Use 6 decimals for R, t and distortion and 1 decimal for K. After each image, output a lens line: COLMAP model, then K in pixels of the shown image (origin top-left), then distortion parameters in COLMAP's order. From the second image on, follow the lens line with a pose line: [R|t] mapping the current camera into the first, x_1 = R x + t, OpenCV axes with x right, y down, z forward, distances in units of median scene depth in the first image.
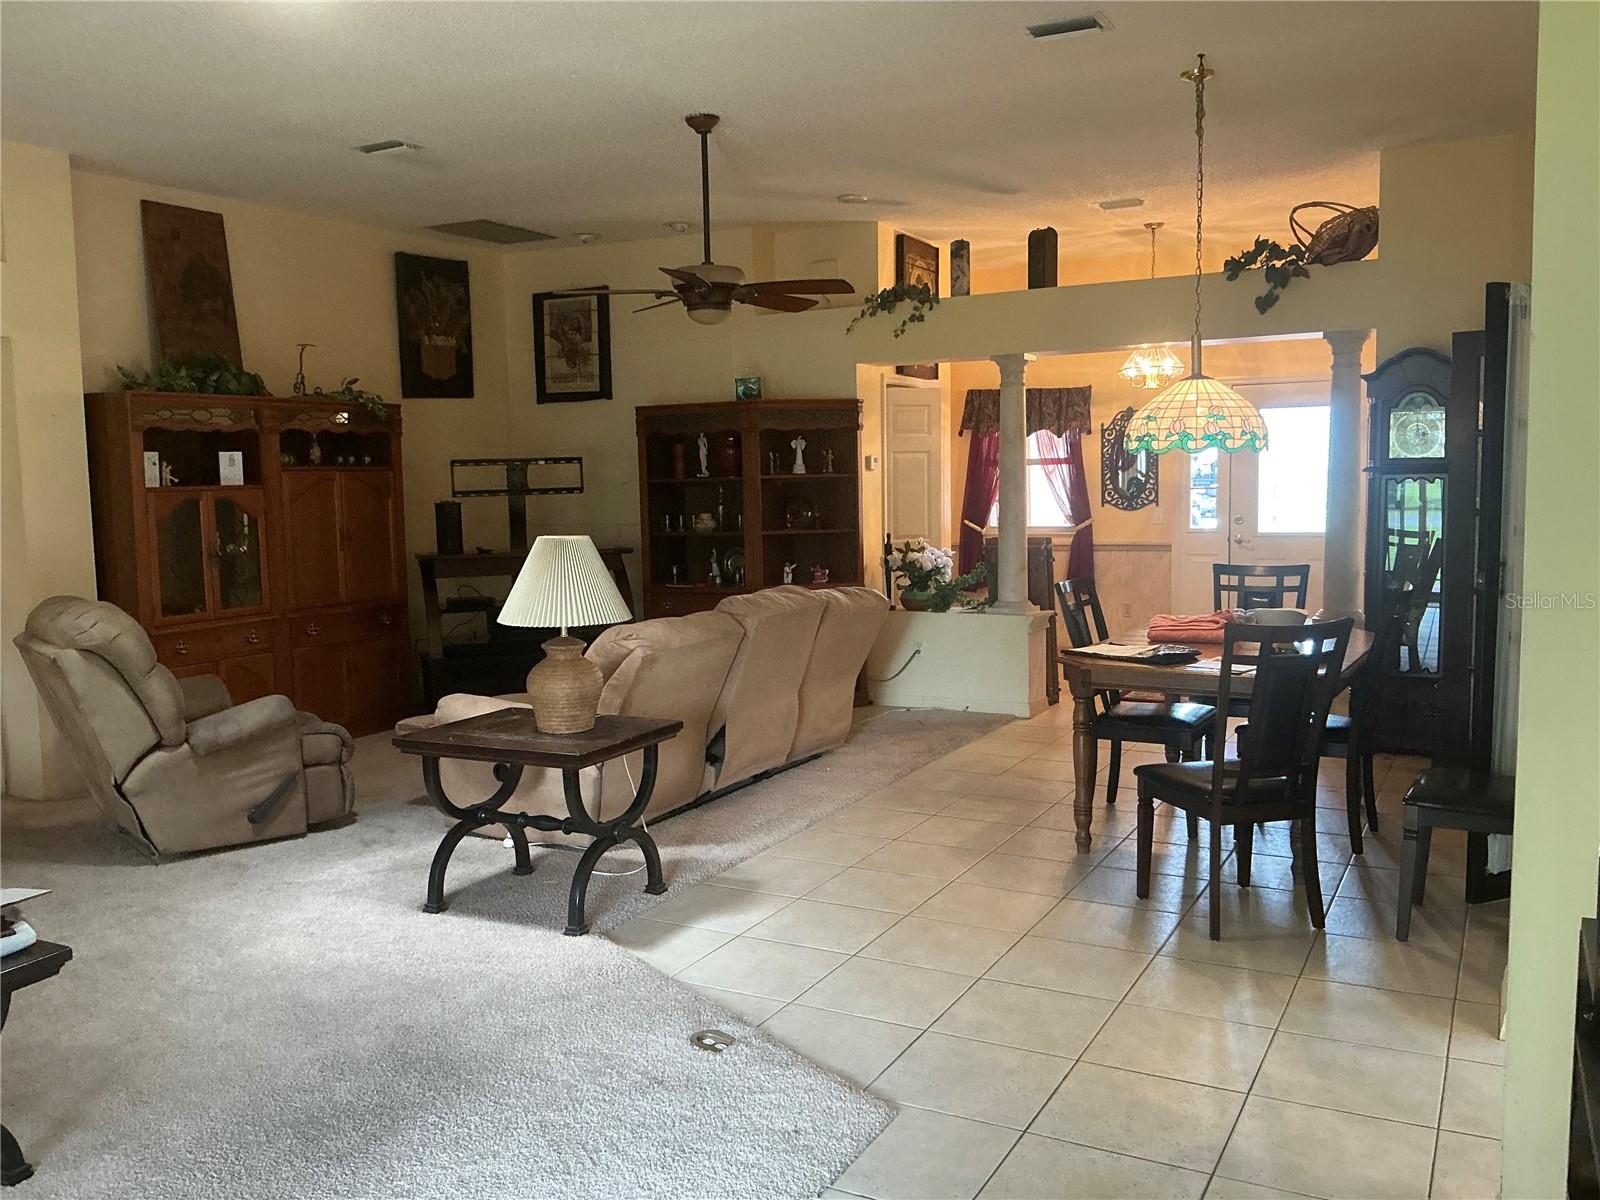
lens RADIAL K [[1335.2, 0, 799.6], [0, 1335.2, 607.9], [0, 0, 1]] dist [0.132993, -0.277878]
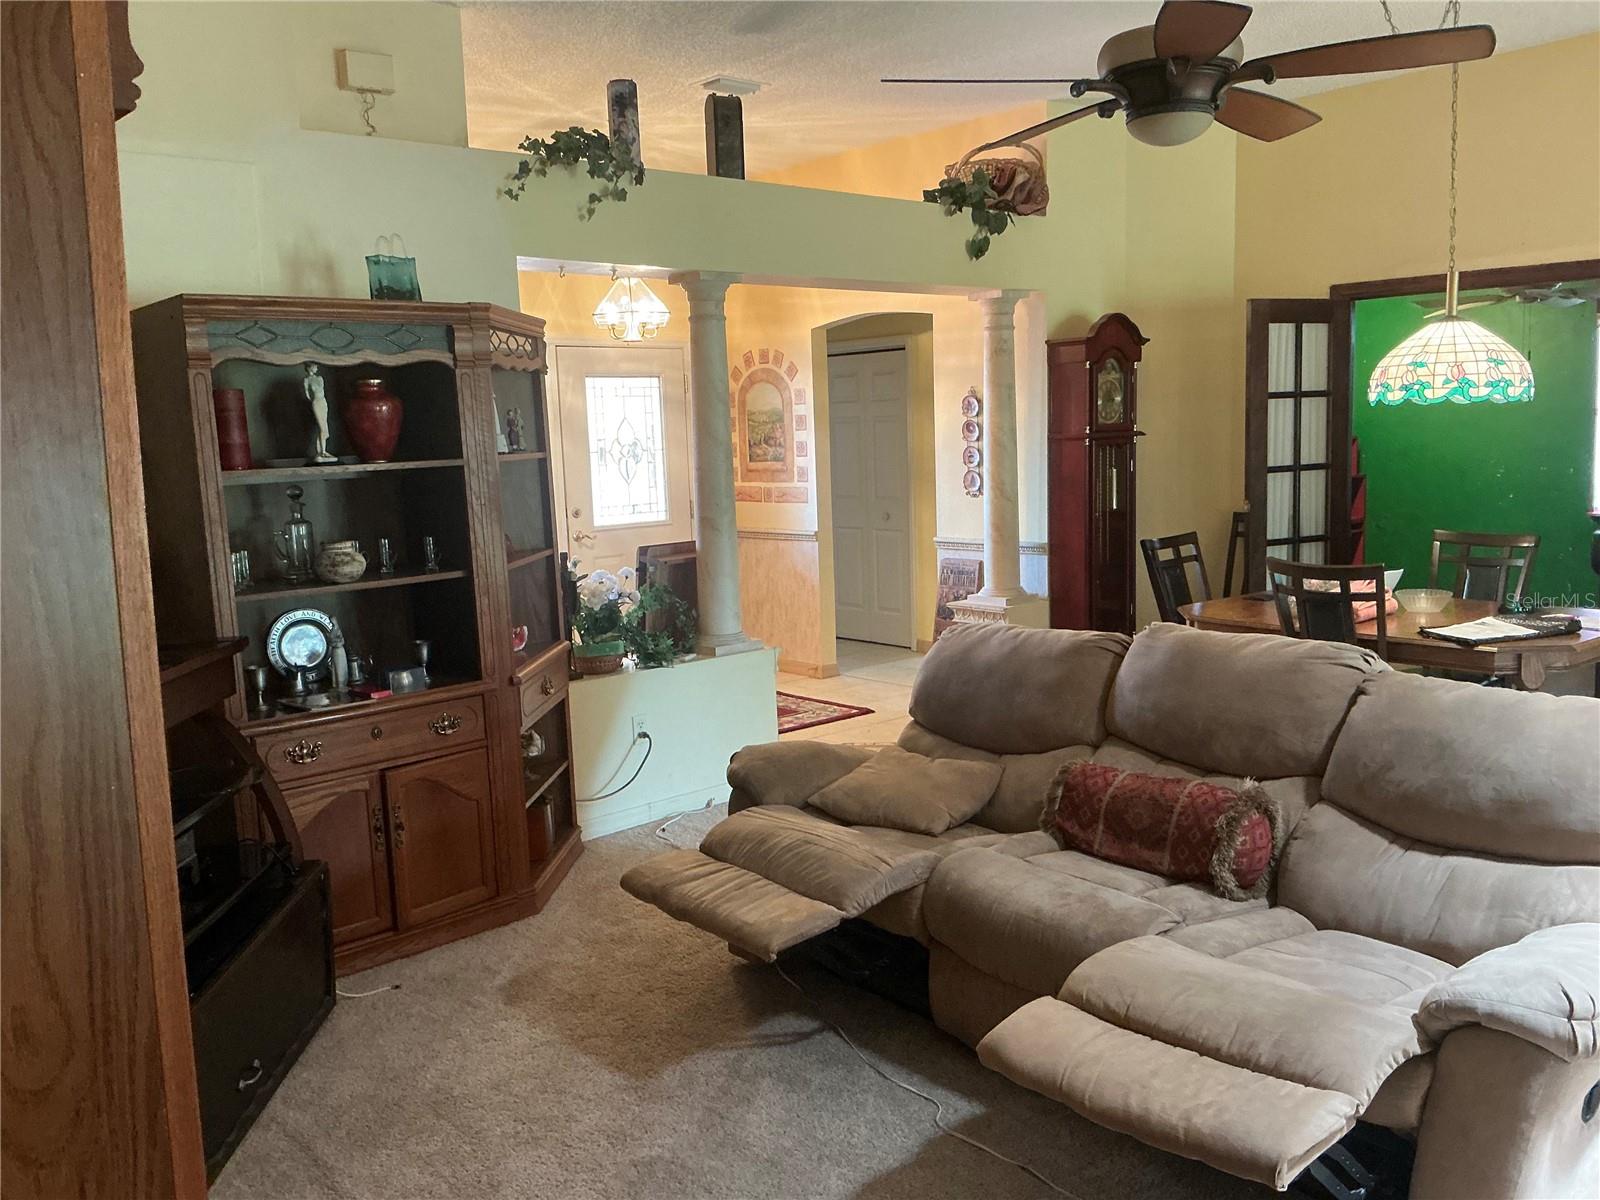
lens RADIAL K [[1335.2, 0, 799.6], [0, 1335.2, 607.9], [0, 0, 1]] dist [0.132993, -0.277878]
pose [[0.367792, -0.113545, 0.922950, -0.481126], [0.119469, 0.990062, 0.074193, -0.065708], [-0.922202, 0.082976, 0.377701, 0.719967]]
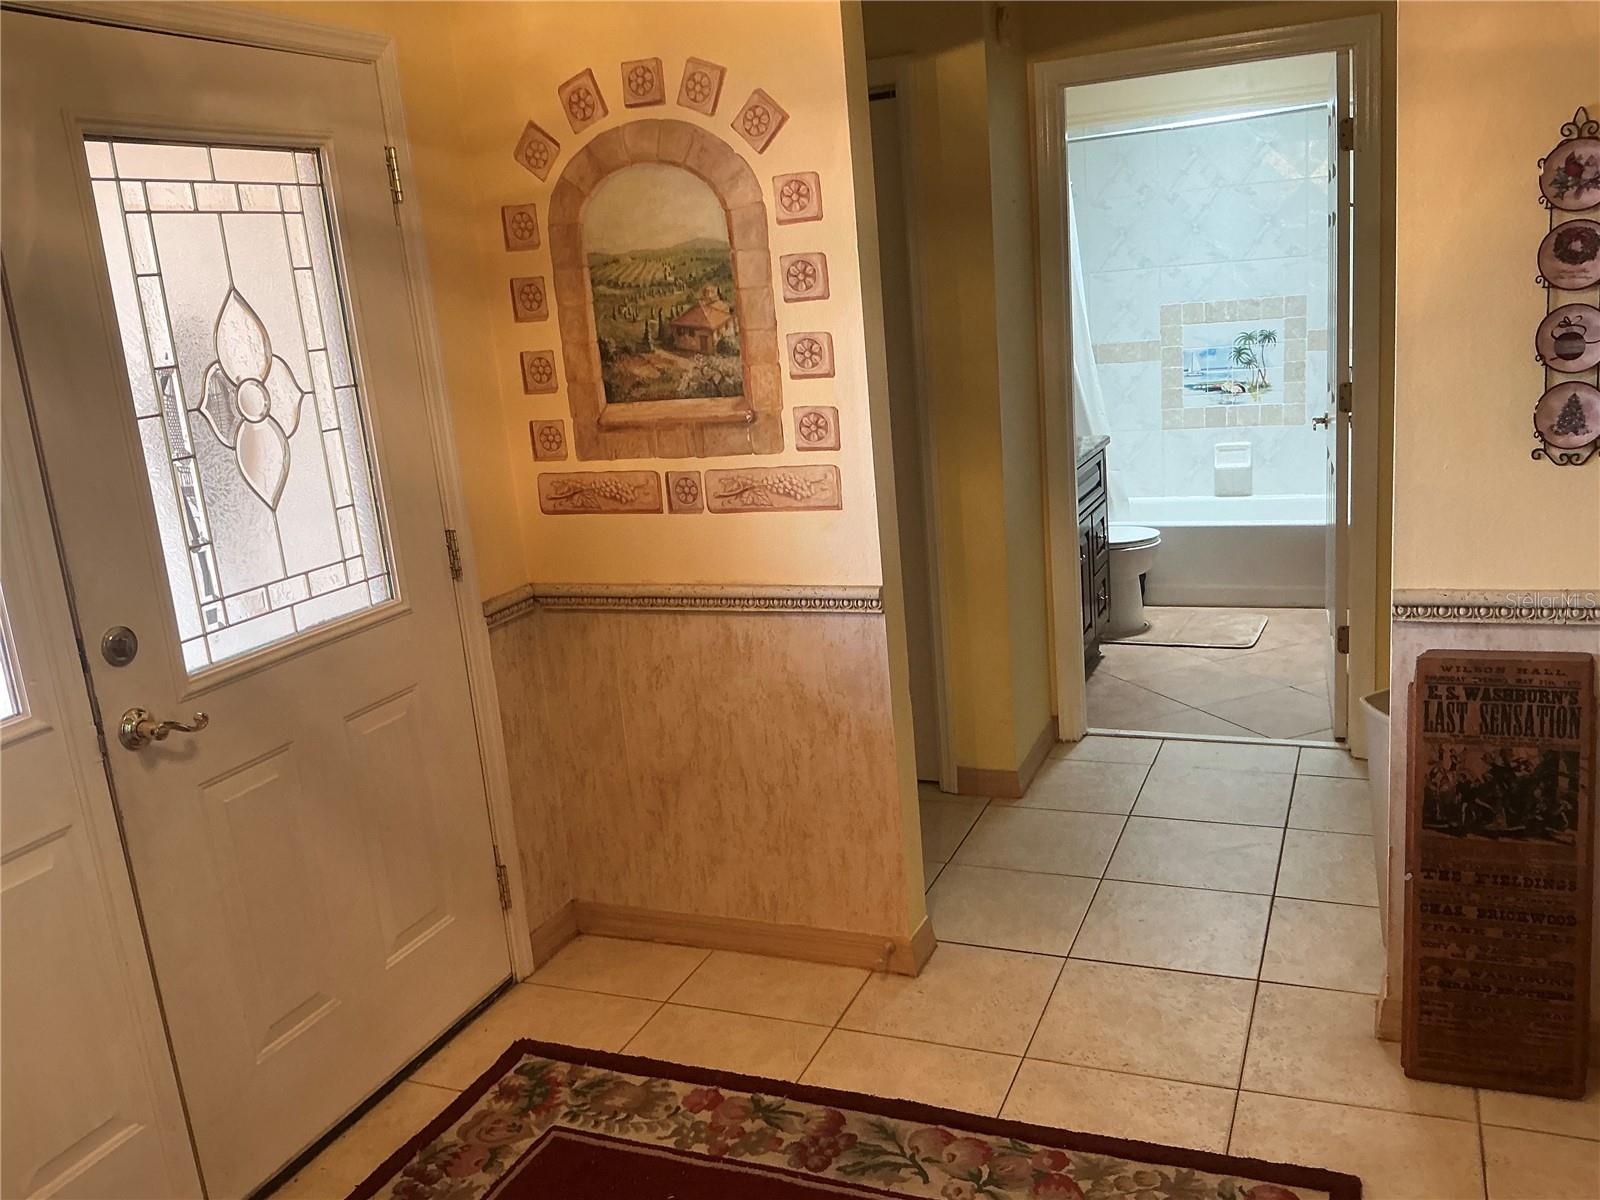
lens RADIAL K [[1335.2, 0, 799.6], [0, 1335.2, 607.9], [0, 0, 1]] dist [0.132993, -0.277878]
pose [[-0.076017, -0.205033, 0.975799, 0.126369], [0.187381, 0.958257, 0.215944, -0.123809], [-0.979342, 0.199262, -0.034424, 1.128013]]
